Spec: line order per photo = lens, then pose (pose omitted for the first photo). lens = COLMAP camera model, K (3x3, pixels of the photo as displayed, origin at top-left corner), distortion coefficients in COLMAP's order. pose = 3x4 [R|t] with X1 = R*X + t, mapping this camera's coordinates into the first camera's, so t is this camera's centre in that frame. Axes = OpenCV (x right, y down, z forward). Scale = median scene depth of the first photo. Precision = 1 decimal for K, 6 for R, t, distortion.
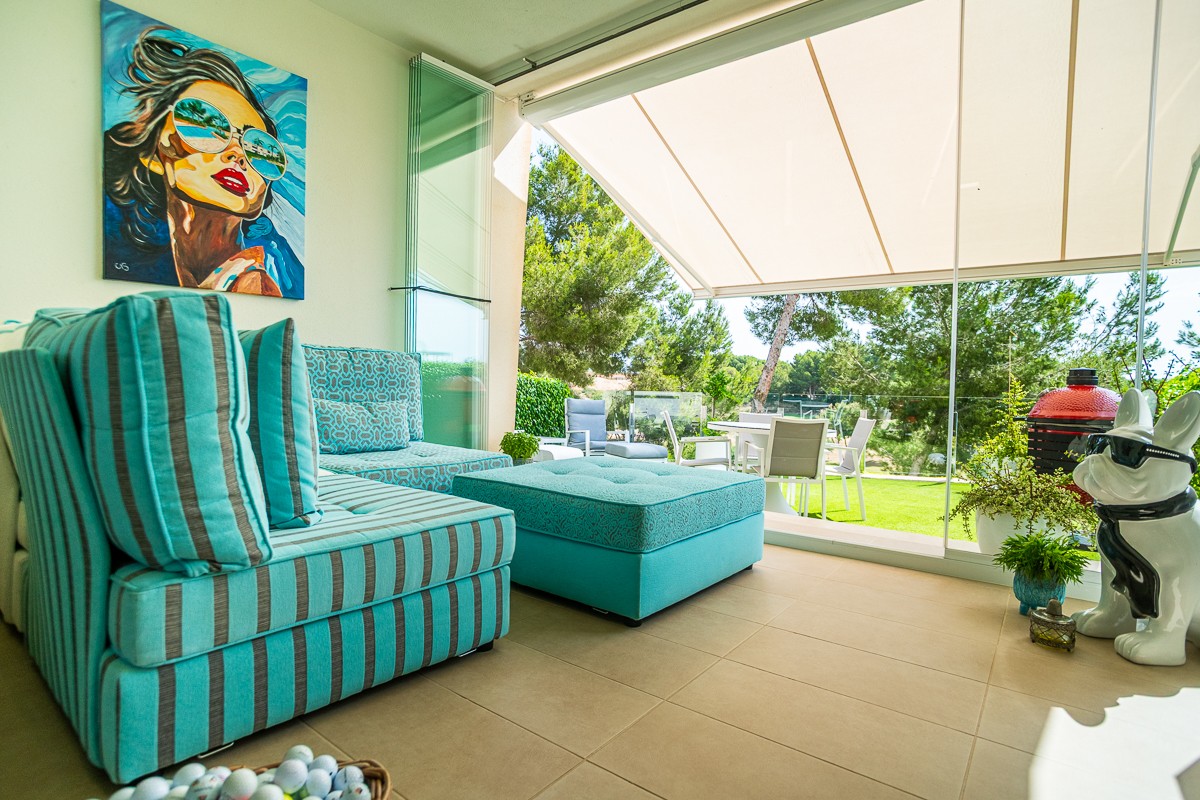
lens RADIAL K [[612.0, 0, 587.8], [0, 612.0, 391.3], [0, 0, 1]] dist [-0.062328, 0.022783]
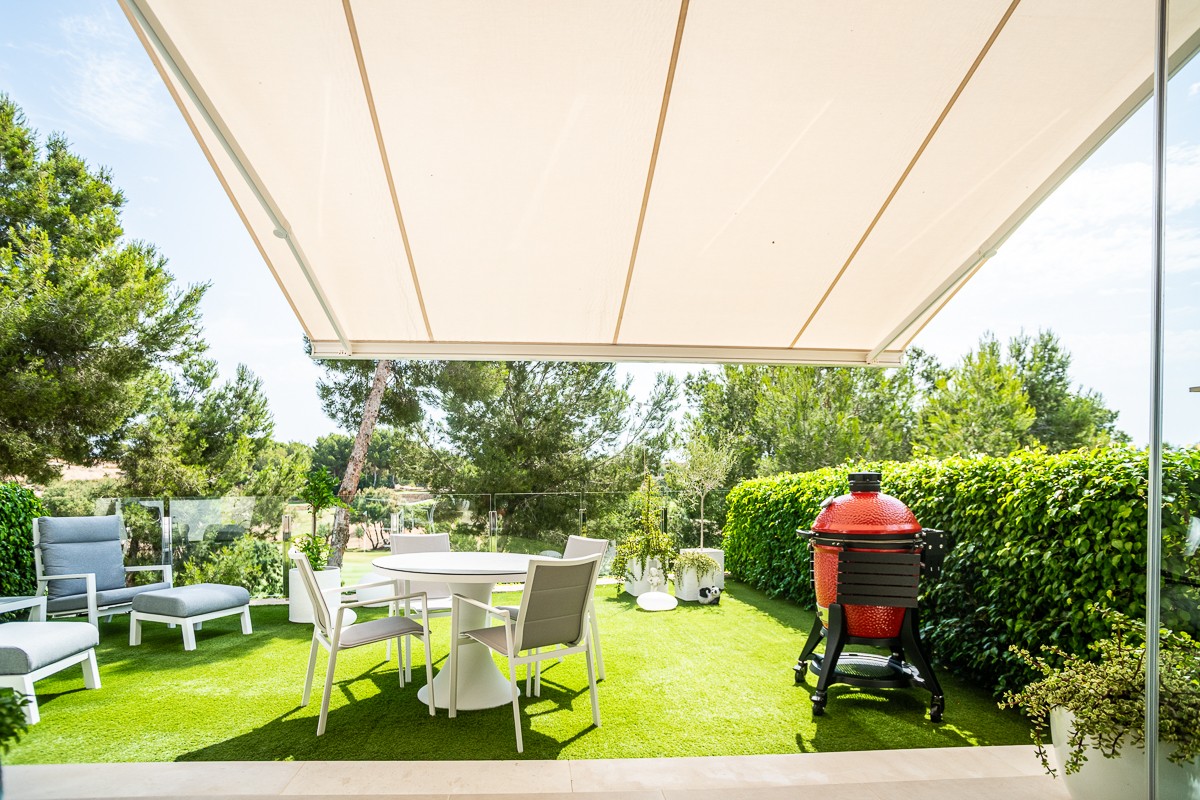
lens RADIAL K [[612.0, 0, 583.8], [0, 612.0, 476.8], [0, 0, 1]] dist [-0.062328, 0.022783]
pose [[0.731246, -0.023465, 0.681710, -0.042066], [0.021294, 0.999706, 0.011570, -0.024825], [-0.681781, 0.006056, 0.731531, 0.331609]]
